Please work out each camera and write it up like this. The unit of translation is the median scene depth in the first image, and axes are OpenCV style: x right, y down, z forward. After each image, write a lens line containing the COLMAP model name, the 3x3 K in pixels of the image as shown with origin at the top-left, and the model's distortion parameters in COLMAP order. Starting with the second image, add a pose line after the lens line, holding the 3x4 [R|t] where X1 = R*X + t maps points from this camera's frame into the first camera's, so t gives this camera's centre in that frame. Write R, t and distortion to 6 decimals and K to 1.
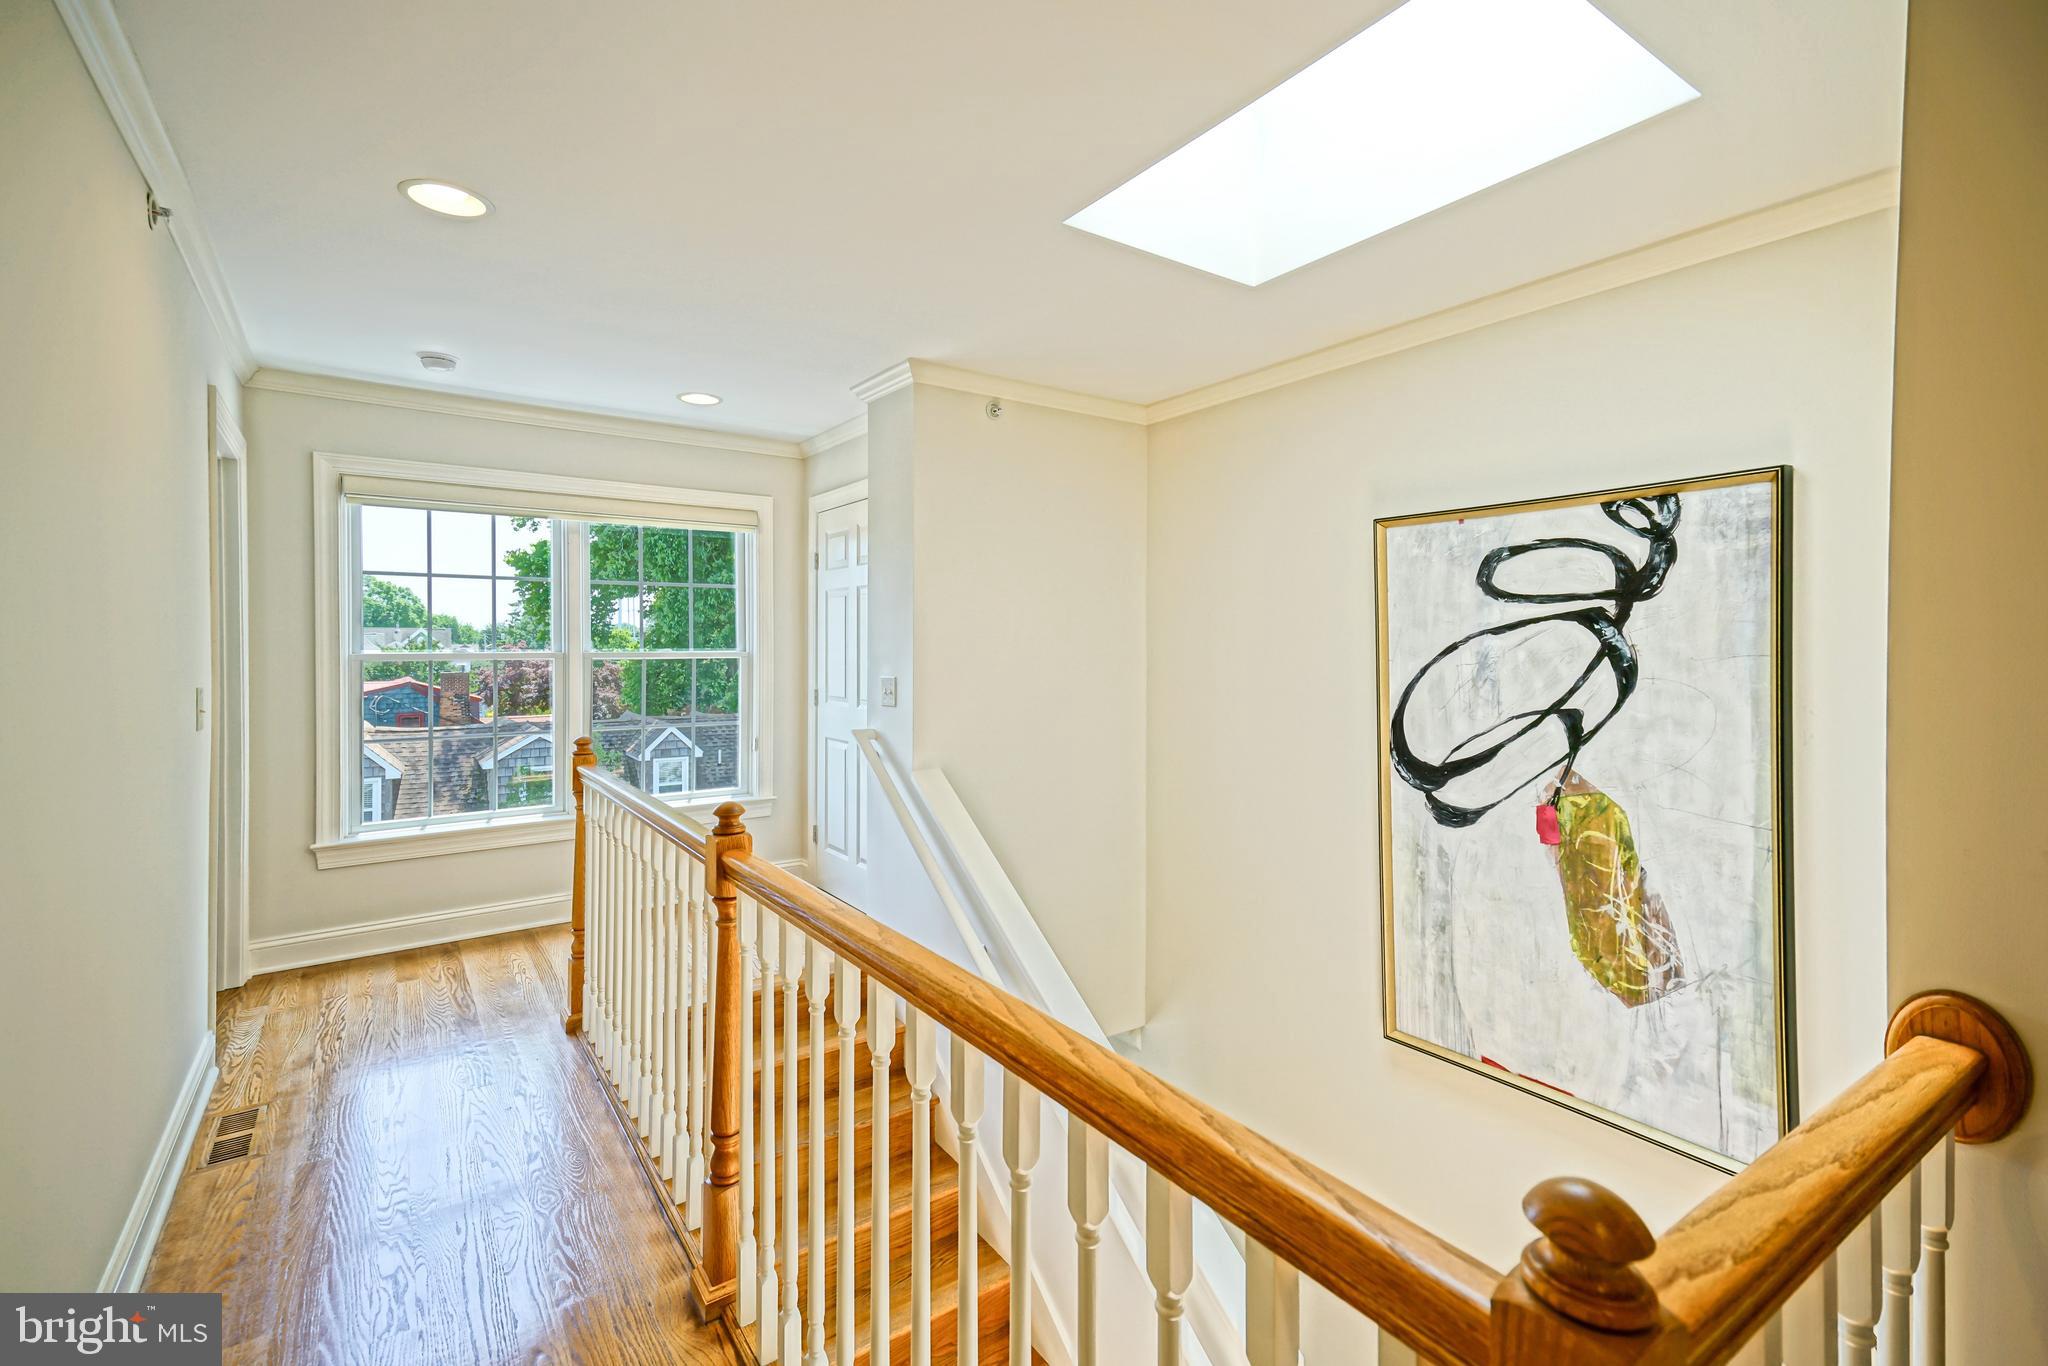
lens RADIAL K [[921.8, 0, 1026.9], [0, 921.8, 651.3], [0, 0, 1]] dist [0.055797, 0.000082]
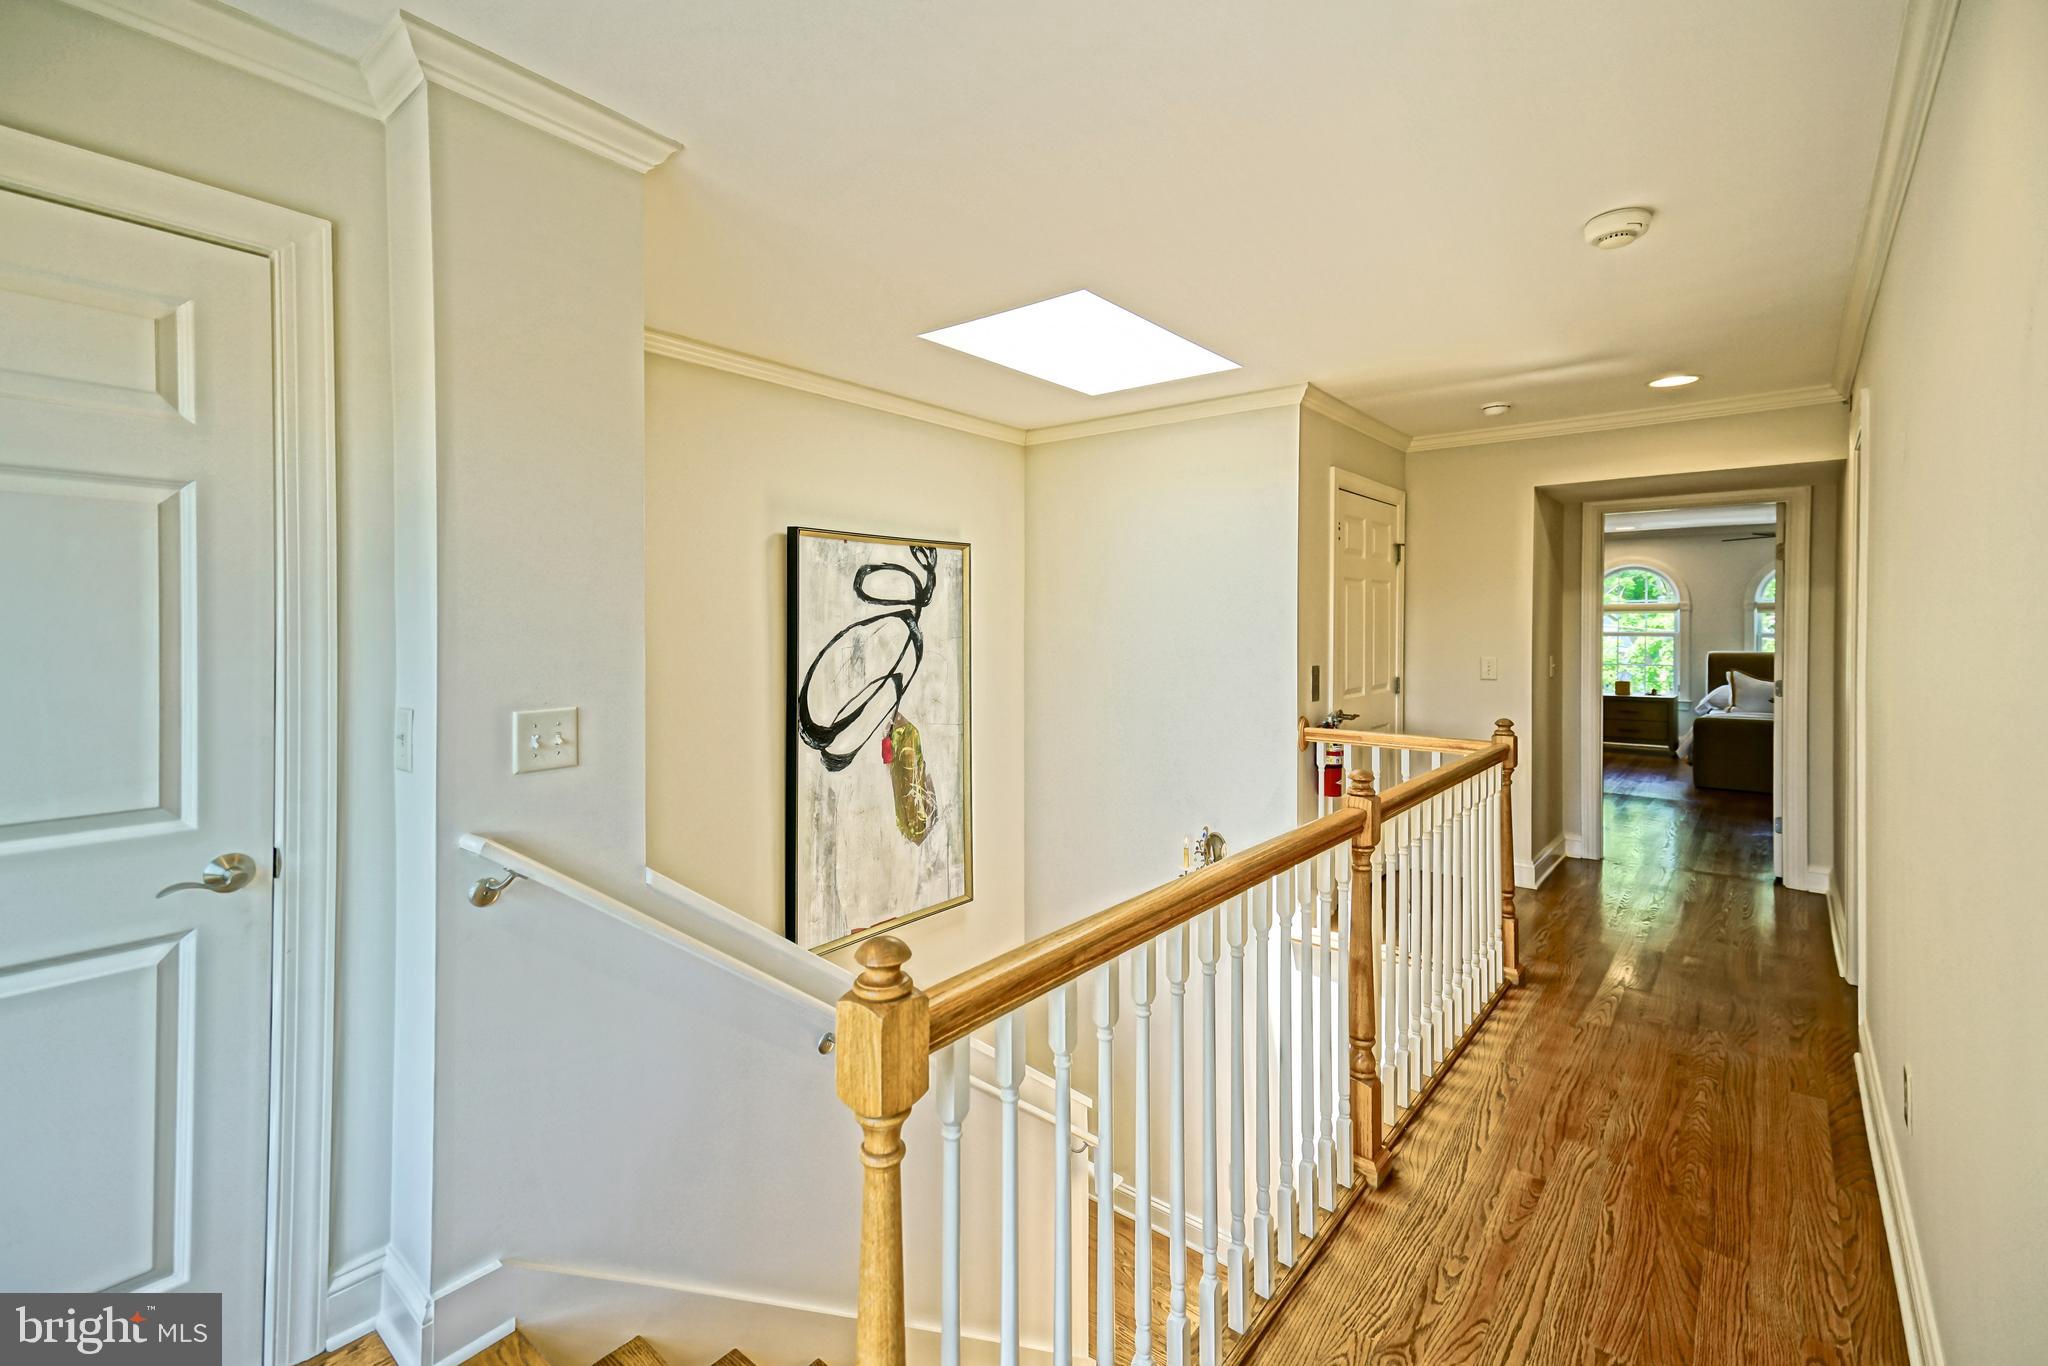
lens RADIAL K [[901.9, 0, 1029.3], [0, 901.9, 631.7], [0, 0, 1]] dist [0.028503, -0.000044]
pose [[-0.262812, -0.009996, 0.964795, -0.931144], [0.006653, 0.999904, 0.012172, -0.025032], [-0.964824, 0.009617, -0.262720, 1.174672]]
